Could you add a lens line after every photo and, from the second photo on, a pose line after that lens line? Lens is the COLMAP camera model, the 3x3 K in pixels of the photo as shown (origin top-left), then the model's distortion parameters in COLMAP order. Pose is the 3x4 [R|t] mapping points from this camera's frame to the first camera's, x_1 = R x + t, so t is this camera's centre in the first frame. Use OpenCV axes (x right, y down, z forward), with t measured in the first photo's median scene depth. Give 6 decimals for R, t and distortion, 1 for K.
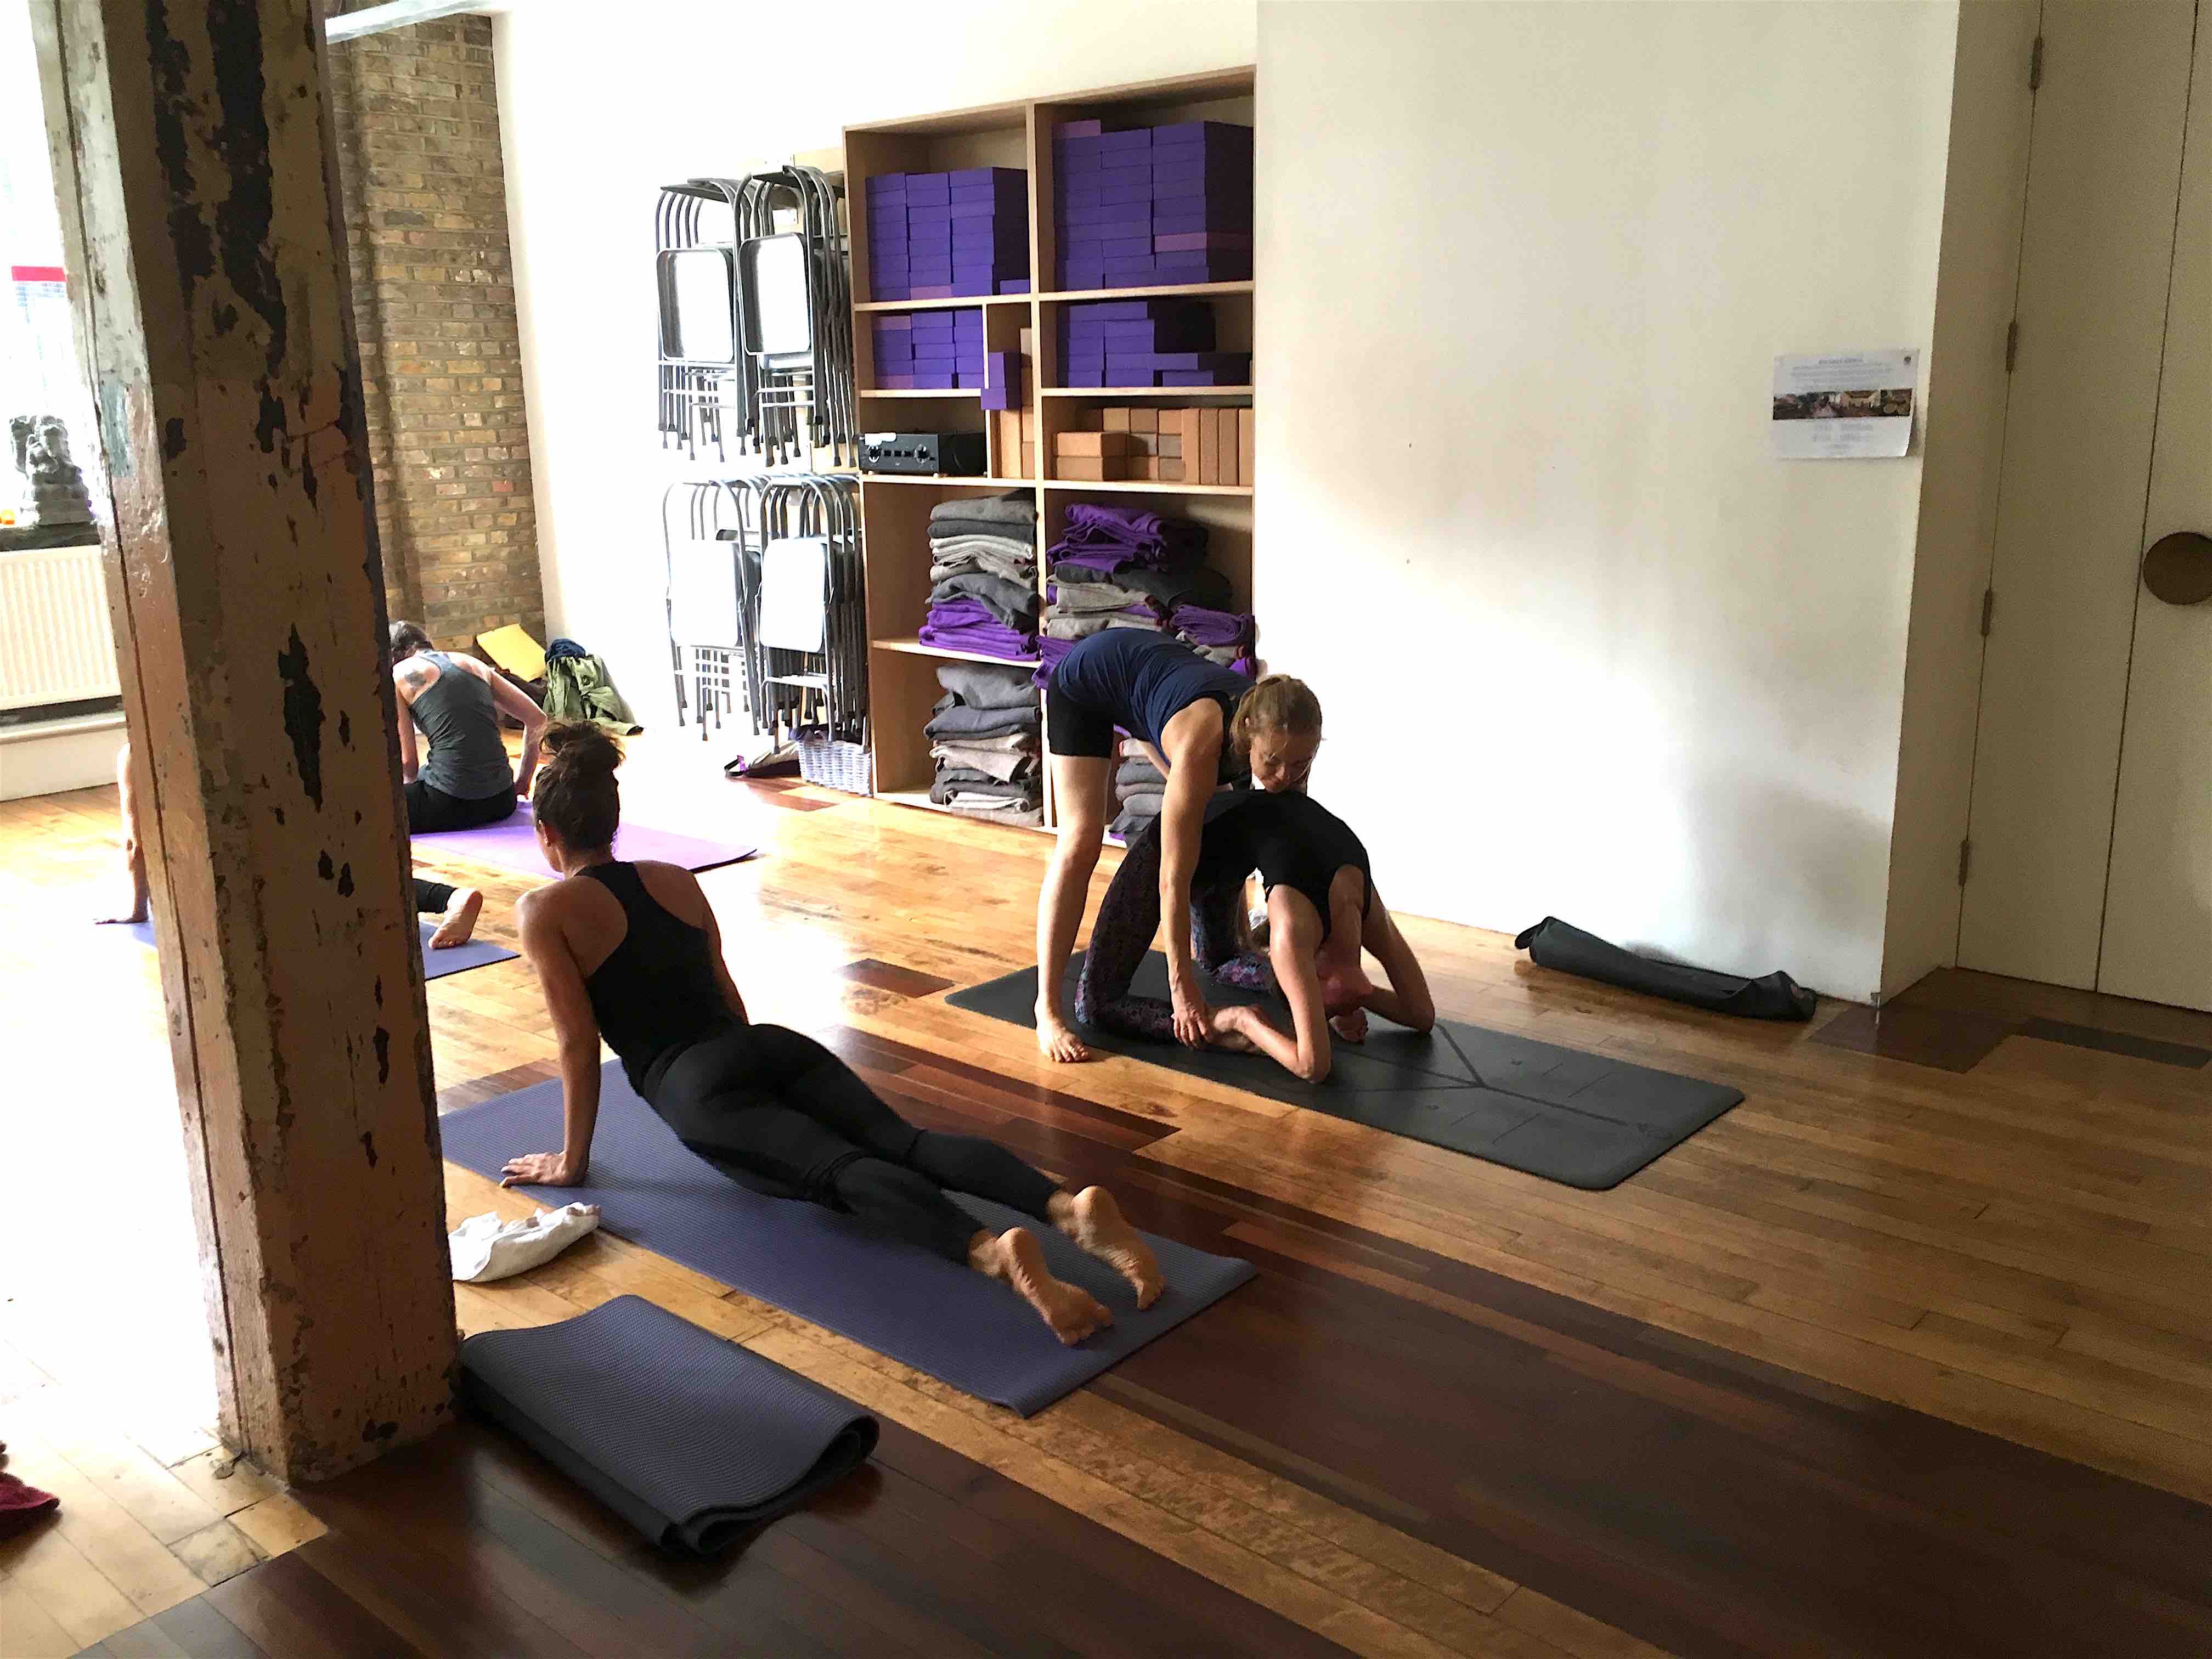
lens RADIAL K [[1879.0, 0, 1101.9], [0, 1879.0, 823.4], [0, 0, 1]] dist [0.073444, -0.083463]
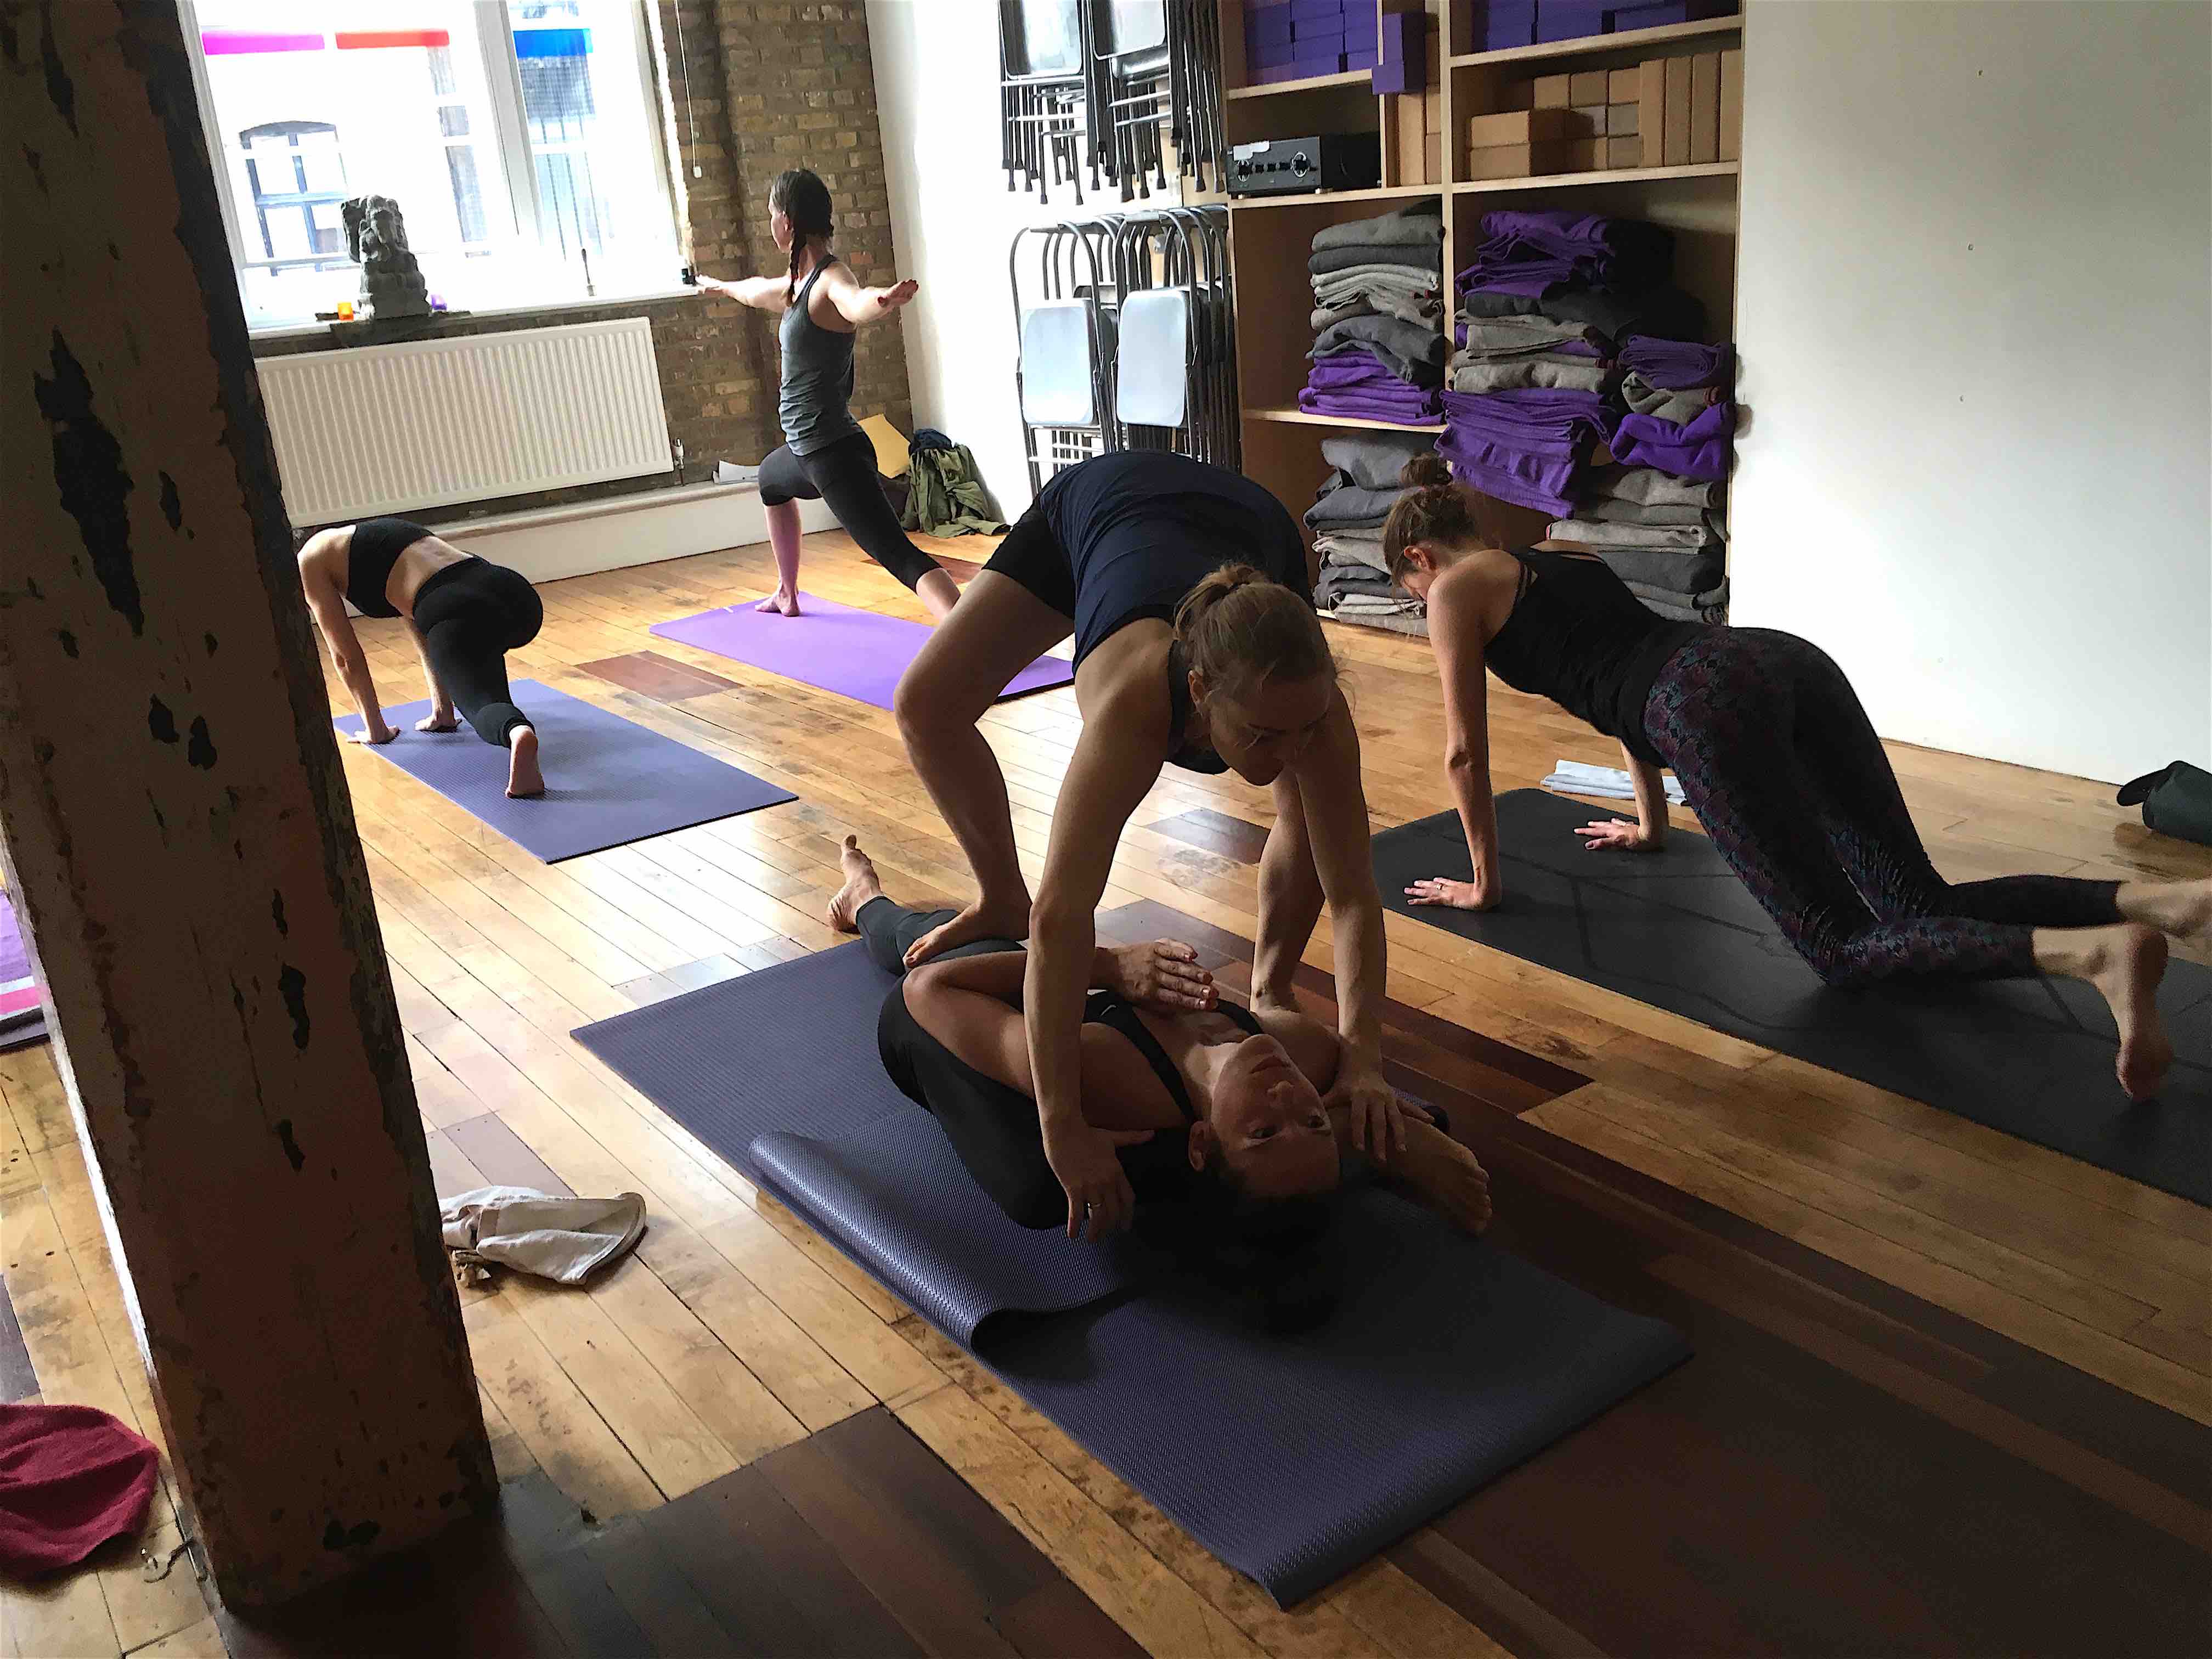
lens RADIAL K [[1879.0, 0, 1101.9], [0, 1879.0, 823.4], [0, 0, 1]] dist [0.073444, -0.083463]
pose [[0.970370, 0.015850, -0.241102, 0.019964], [0.009154, 0.994718, 0.102237, -0.002331], [0.241449, -0.101415, 0.965100, 0.181093]]
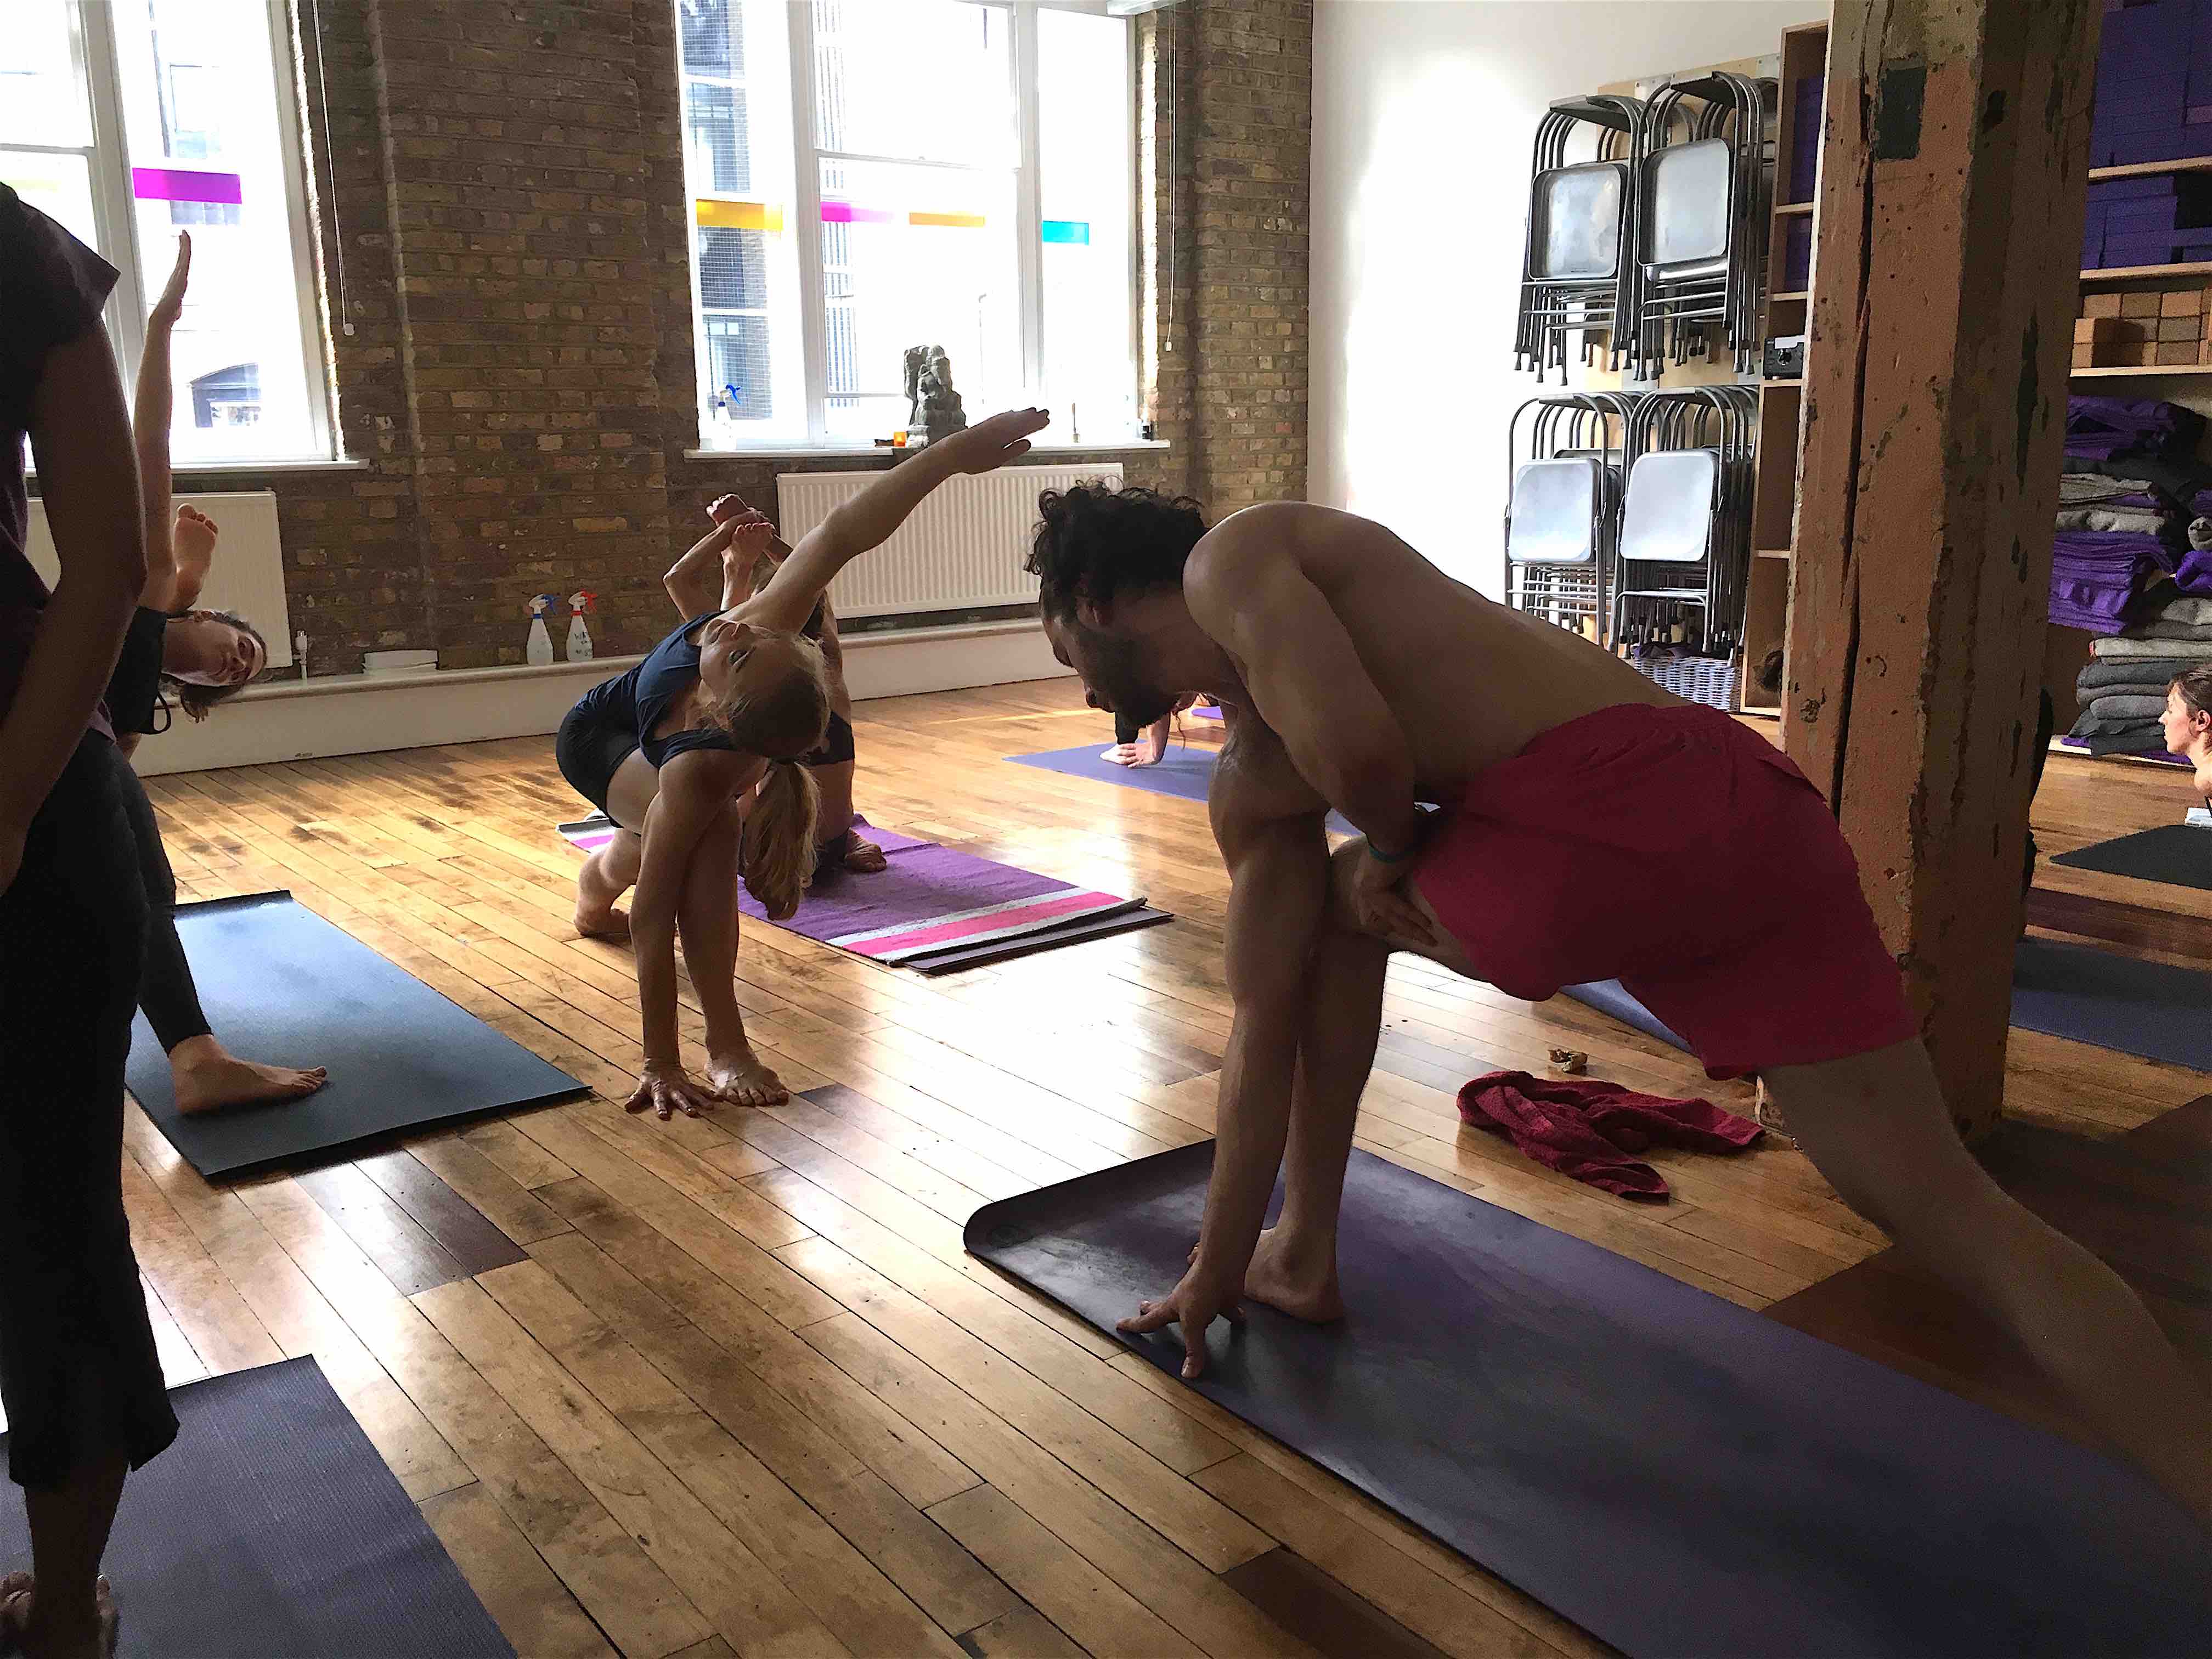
lens RADIAL K [[1879.0, 0, 1101.9], [0, 1879.0, 823.4], [0, 0, 1]] dist [0.073444, -0.083463]
pose [[0.979644, 0.042403, -0.196214, -0.271522], [-0.046714, 0.998757, -0.017394, 0.083885], [0.195233, 0.026206, 0.980407, -0.041625]]
